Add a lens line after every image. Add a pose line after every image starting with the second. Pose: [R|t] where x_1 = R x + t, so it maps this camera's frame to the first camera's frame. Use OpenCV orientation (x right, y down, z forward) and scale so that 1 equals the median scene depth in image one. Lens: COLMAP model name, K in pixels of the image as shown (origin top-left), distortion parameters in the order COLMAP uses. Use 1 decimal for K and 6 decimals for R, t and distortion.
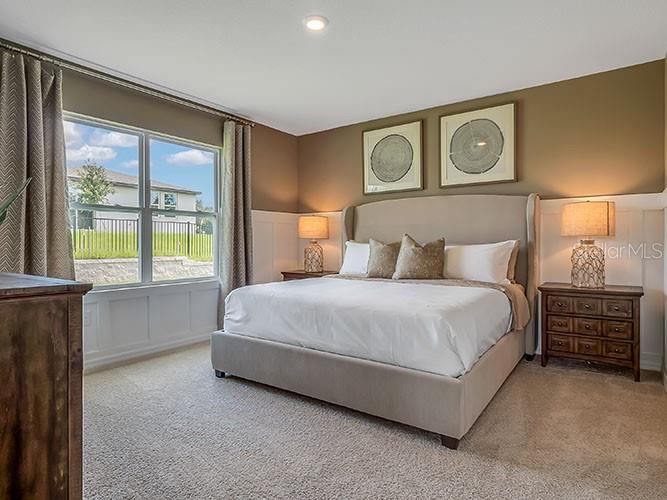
lens RADIAL K [[401.2, 0, 338.5], [0, 401.2, 244.0], [0, 0, 1]] dist [0.004735, 0.000341]
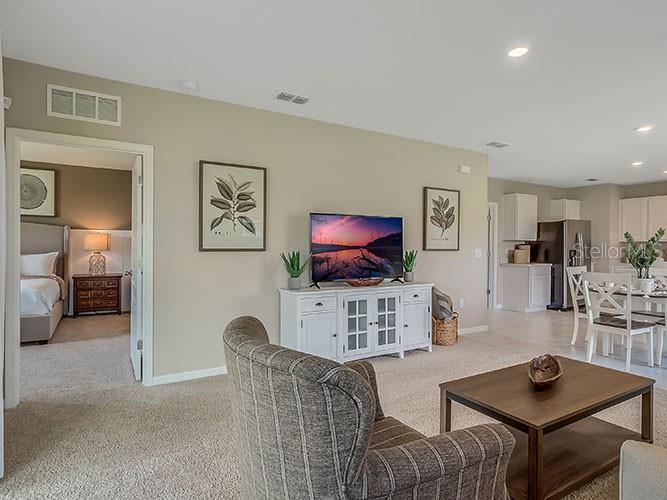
lens RADIAL K [[401.2, 0, 338.7], [0, 401.2, 248.4], [0, 0, 1]] dist [0.004735, 0.000341]
pose [[0.411721, 0.004406, 0.911299, -0.707759], [-0.003385, 0.999989, -0.003306, -0.023364], [-0.911303, -0.001724, 0.411732, -0.916339]]
